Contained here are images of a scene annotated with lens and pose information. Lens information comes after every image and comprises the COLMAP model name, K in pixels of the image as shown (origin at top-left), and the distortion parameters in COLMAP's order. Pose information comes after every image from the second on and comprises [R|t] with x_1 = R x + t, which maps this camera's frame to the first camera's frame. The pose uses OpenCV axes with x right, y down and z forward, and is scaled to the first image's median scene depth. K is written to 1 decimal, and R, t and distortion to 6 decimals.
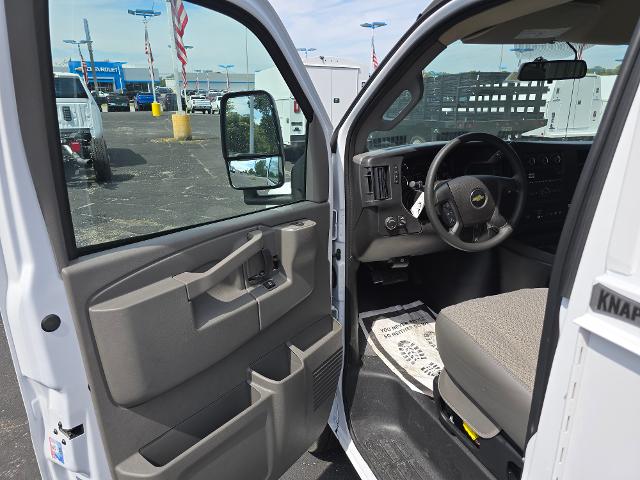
lens RADIAL K [[425.8, 0, 321.6], [0, 425.8, 239.0], [0, 0, 1]] dist [0.040339, -0.004640]
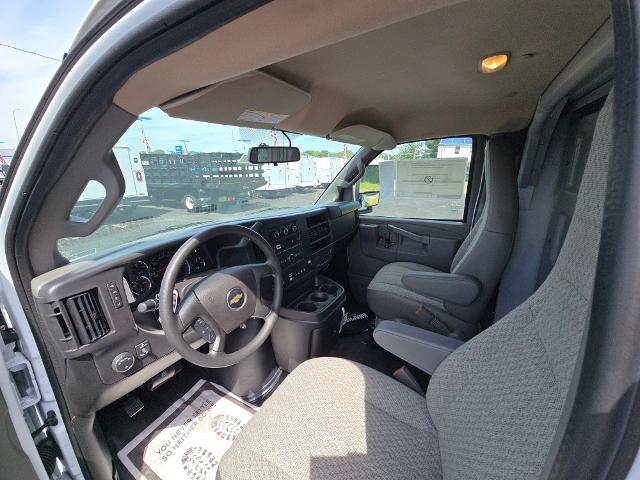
lens RADIAL K [[261.8, 0, 316.6], [0, 261.8, 241.3], [0, 0, 1]] dist [-0.002288, 0.000150]
pose [[0.792297, -0.172176, 0.585338, 0.166570], [0.196711, 0.980213, 0.022065, -0.152131], [-0.577555, 0.097661, 0.810489, 0.381038]]
